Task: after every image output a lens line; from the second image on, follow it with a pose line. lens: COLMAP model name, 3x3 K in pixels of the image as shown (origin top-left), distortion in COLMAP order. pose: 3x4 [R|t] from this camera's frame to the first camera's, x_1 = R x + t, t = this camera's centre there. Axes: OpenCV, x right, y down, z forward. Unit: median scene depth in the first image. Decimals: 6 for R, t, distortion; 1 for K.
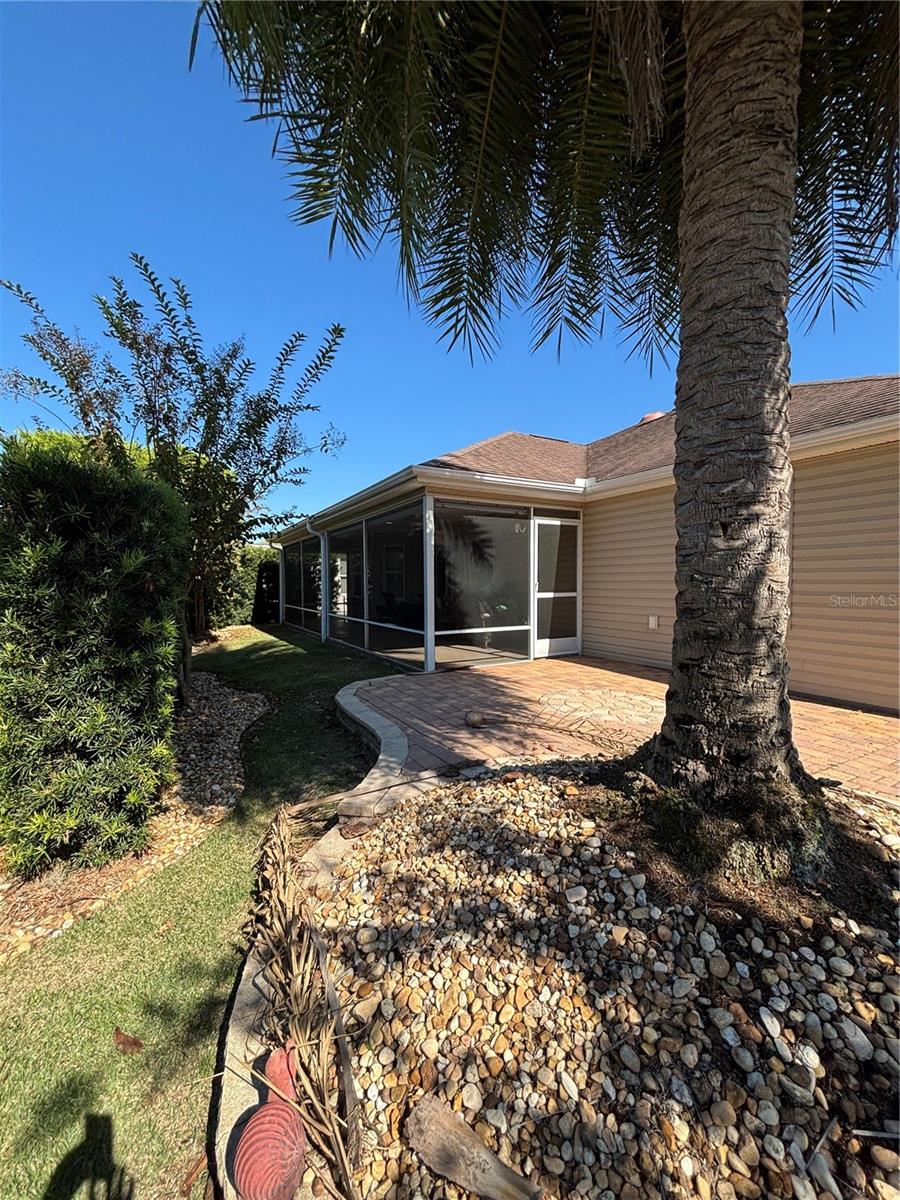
lens RADIAL K [[484.2, 0, 448.8], [0, 484.2, 601.6], [0, 0, 1]] dist [-0.001646, 0.001608]
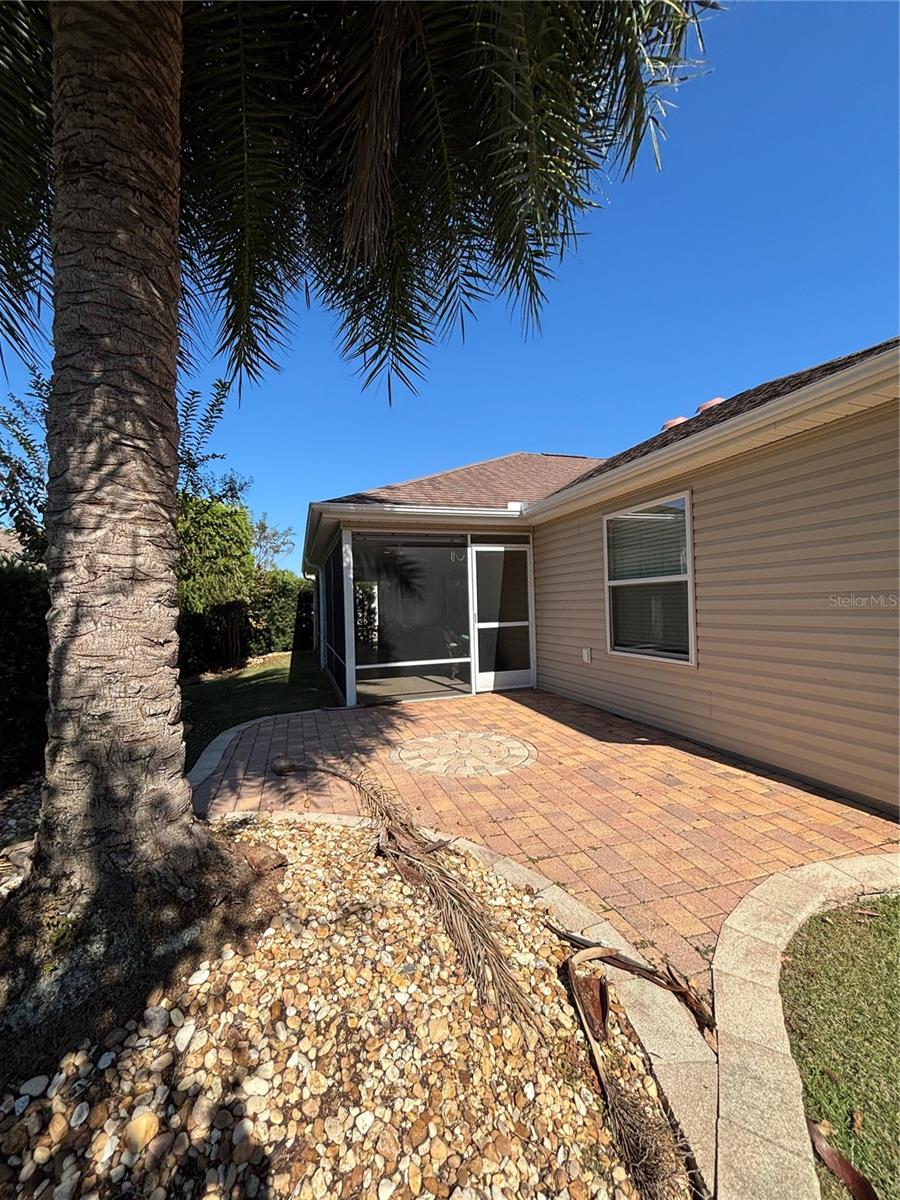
lens RADIAL K [[484.2, 0, 452.0], [0, 484.2, 596.2], [0, 0, 1]] dist [-0.001646, 0.001608]
pose [[0.980259, -0.027053, -0.195859, 0.333502], [0.016511, 0.998335, -0.055260, -0.020166], [0.197027, 0.050936, 0.979074, 0.058441]]
